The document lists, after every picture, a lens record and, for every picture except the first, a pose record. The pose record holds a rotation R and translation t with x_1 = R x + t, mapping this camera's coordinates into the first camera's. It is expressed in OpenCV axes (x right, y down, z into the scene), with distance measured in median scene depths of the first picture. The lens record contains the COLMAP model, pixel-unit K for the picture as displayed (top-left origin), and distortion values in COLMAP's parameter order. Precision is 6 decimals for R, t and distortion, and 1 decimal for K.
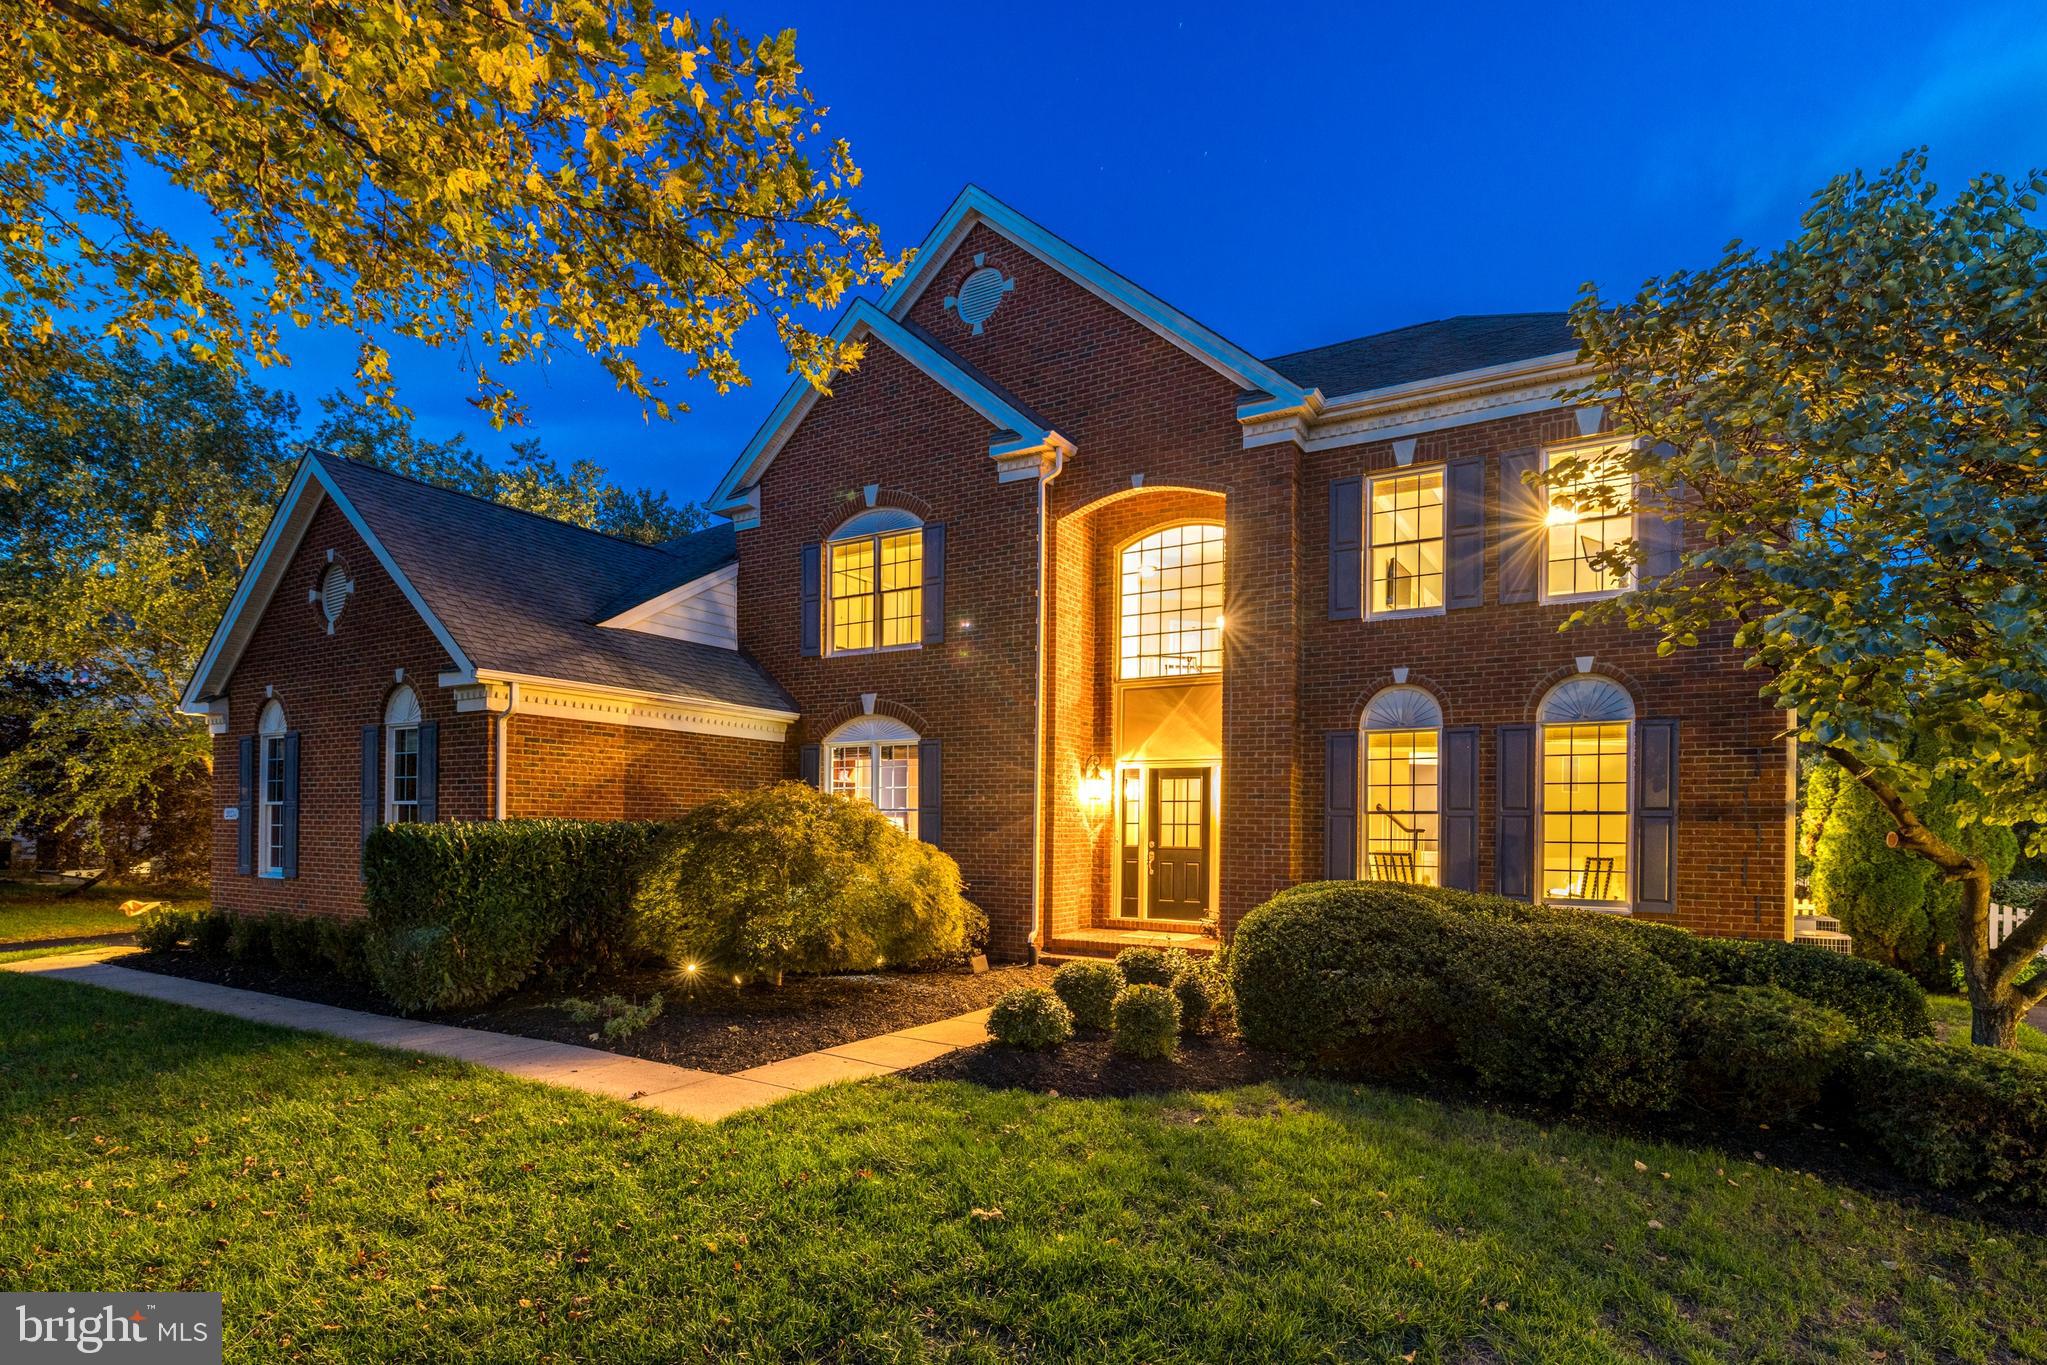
lens RADIAL K [[943.1, 0, 1026.0], [0, 943.1, 681.8], [0, 0, 1]] dist [-0.000437, 0.000239]
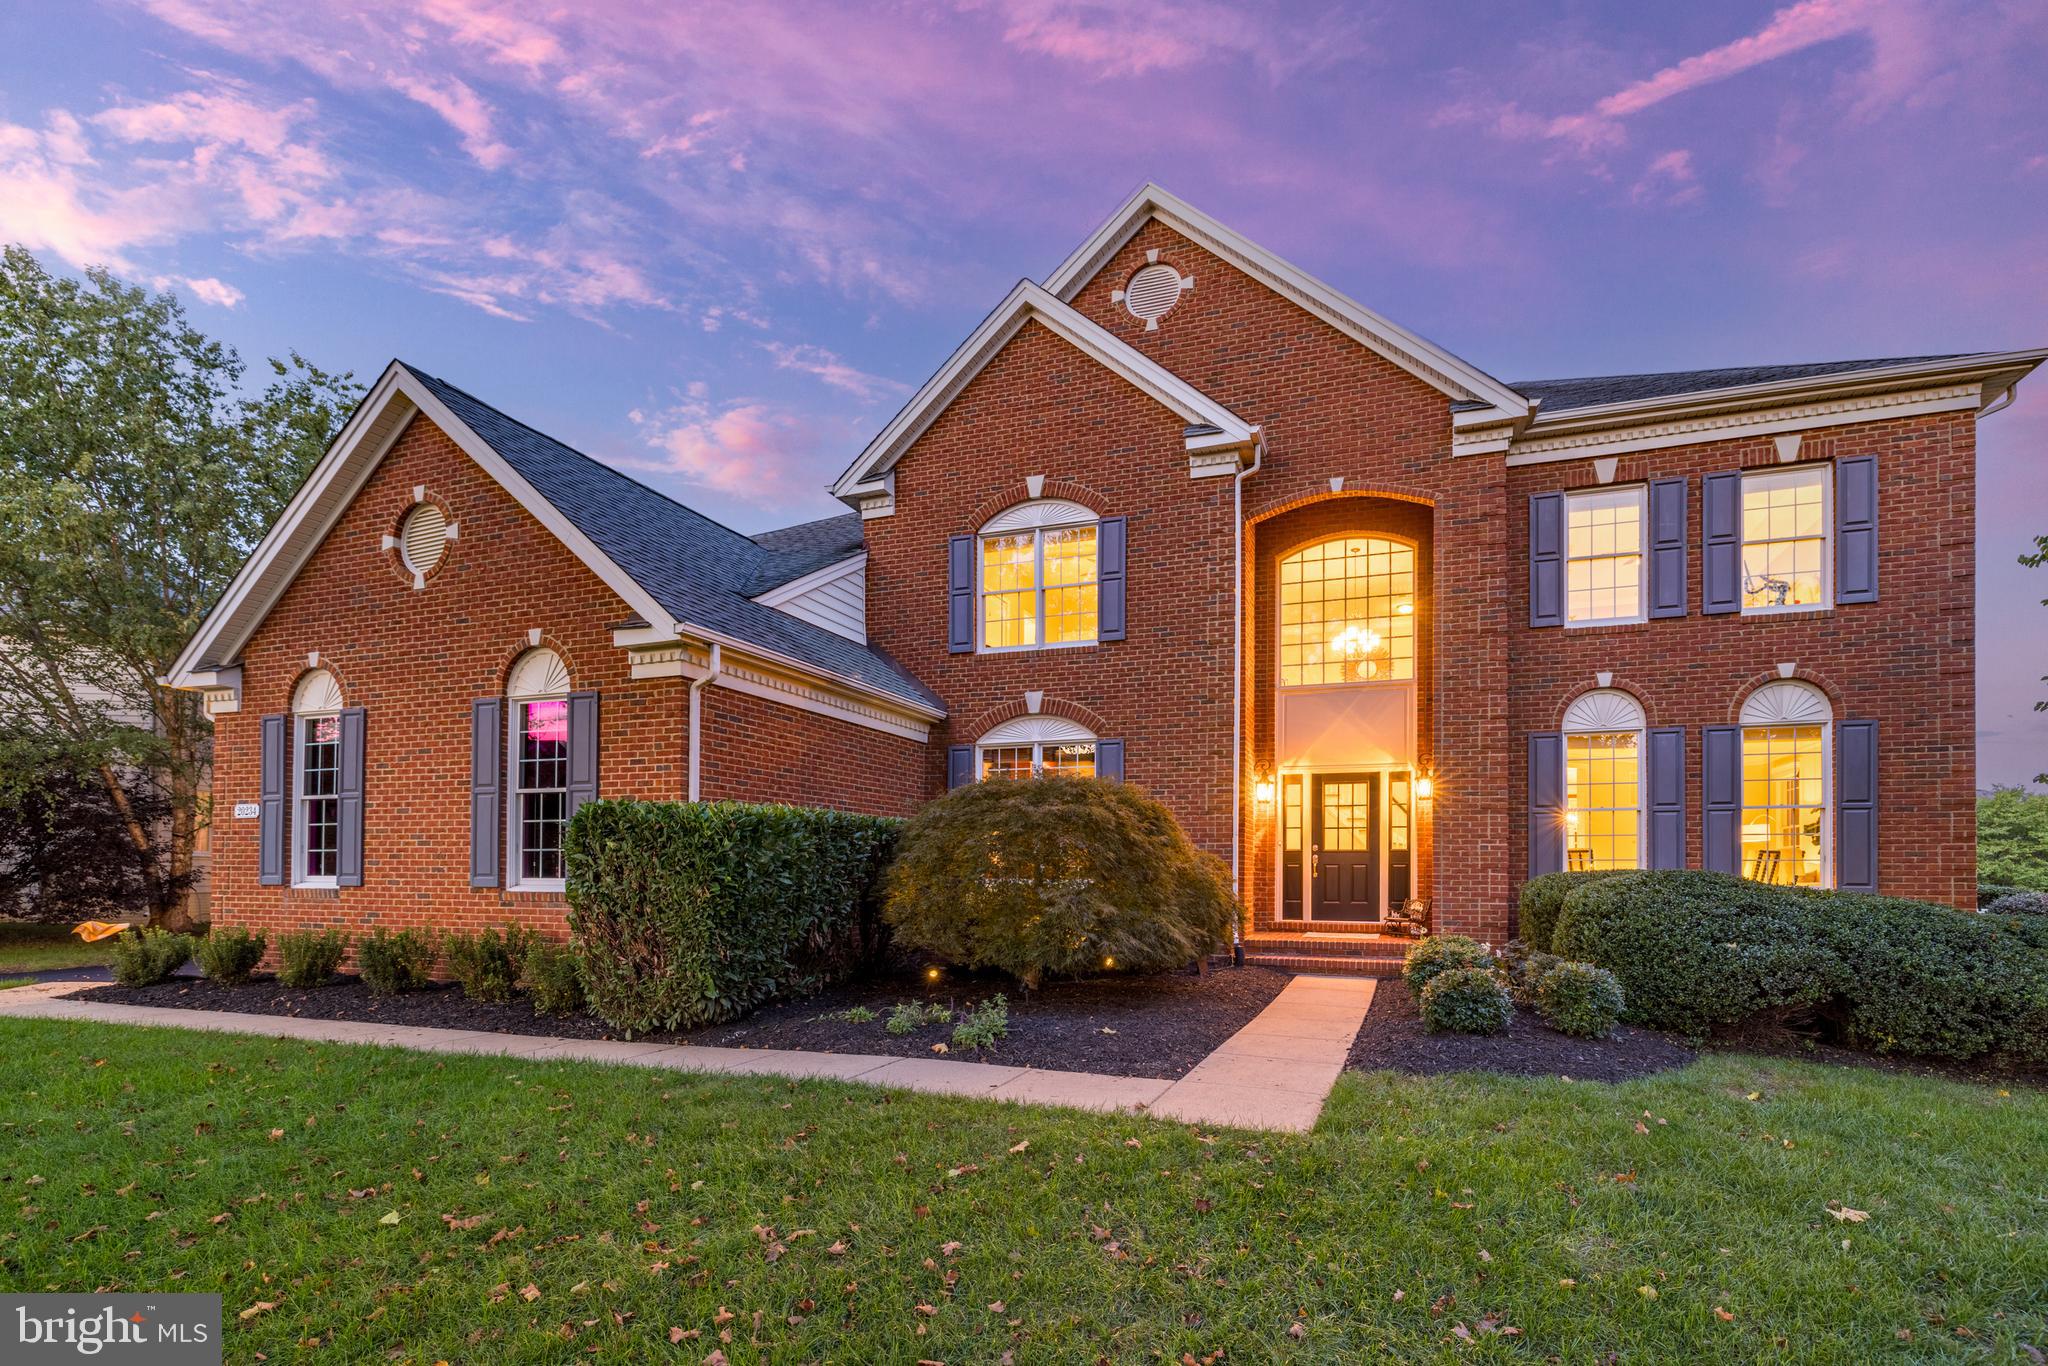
lens RADIAL K [[833.5, 0, 1024.7], [0, 833.5, 752.0], [0, 0, 1]] dist [0.000708, 0.000114]
pose [[0.980031, 0.025529, 0.197197, -0.352323], [-0.026235, 0.999655, 0.000971, 0.075539], [-0.197105, -0.006125, 0.980363, 0.178870]]
